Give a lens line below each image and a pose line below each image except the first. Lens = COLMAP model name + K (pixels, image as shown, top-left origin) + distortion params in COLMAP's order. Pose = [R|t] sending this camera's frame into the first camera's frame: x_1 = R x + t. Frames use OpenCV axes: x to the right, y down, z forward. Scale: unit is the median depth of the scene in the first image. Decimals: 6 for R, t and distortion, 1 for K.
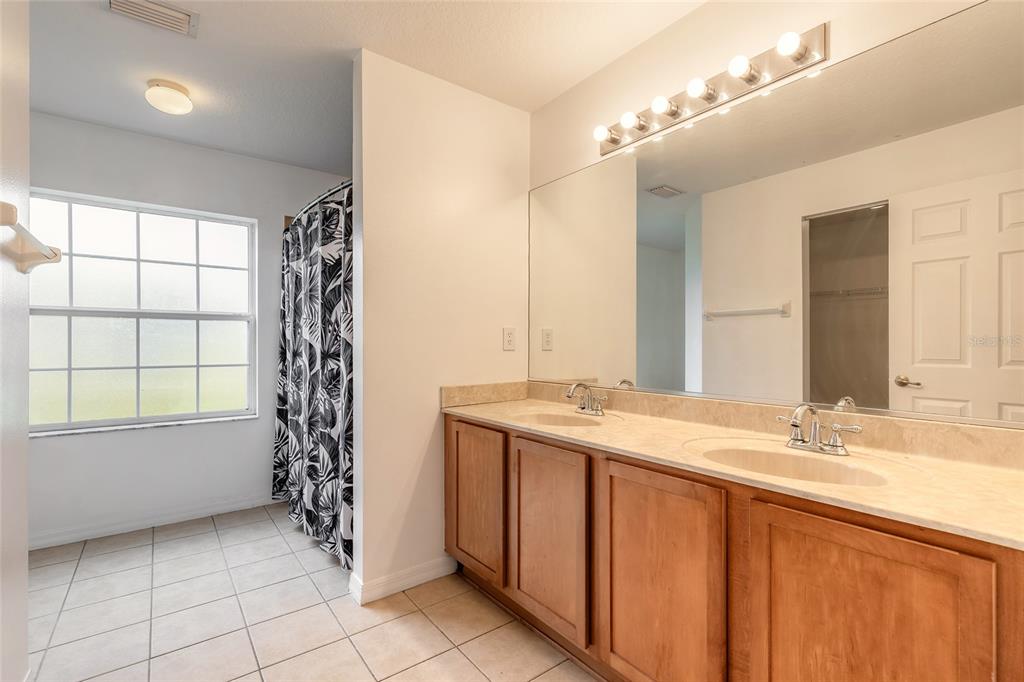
lens RADIAL K [[462.2, 0, 512.2], [0, 462.2, 343.5], [0, 0, 1]] dist [0.013718, -0.002338]
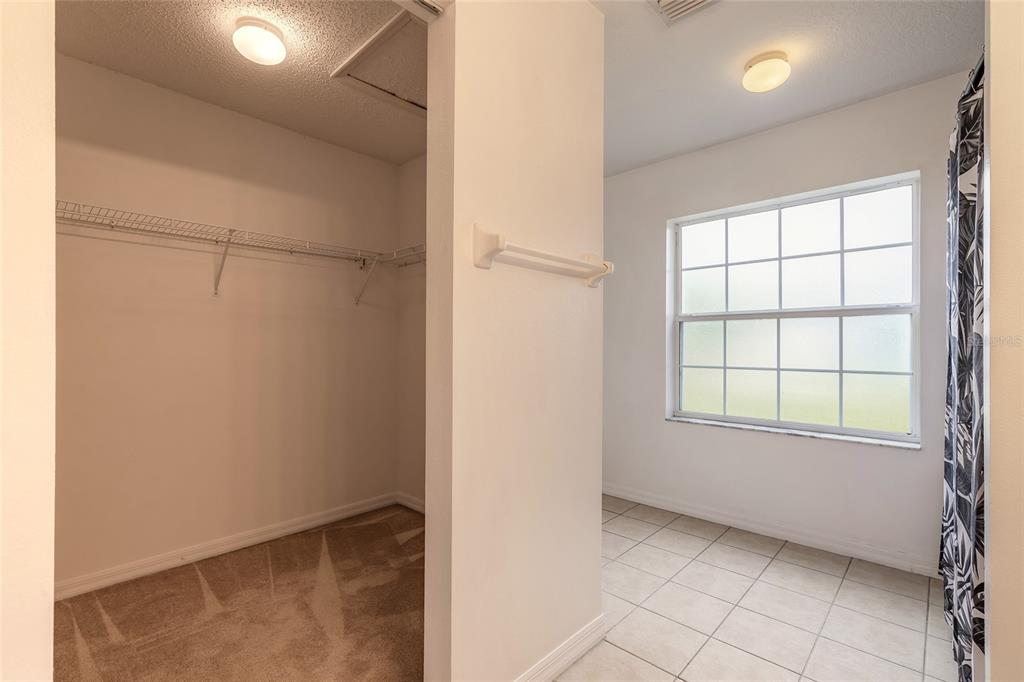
lens RADIAL K [[462.2, 0, 511.9], [0, 462.2, 345.3], [0, 0, 1]] dist [0.013718, -0.002338]
pose [[0.160816, 0.000865, -0.986984, 0.065592], [0.004119, 0.999990, 0.001548, -0.002258], [0.986976, -0.004315, 0.160811, 0.321803]]
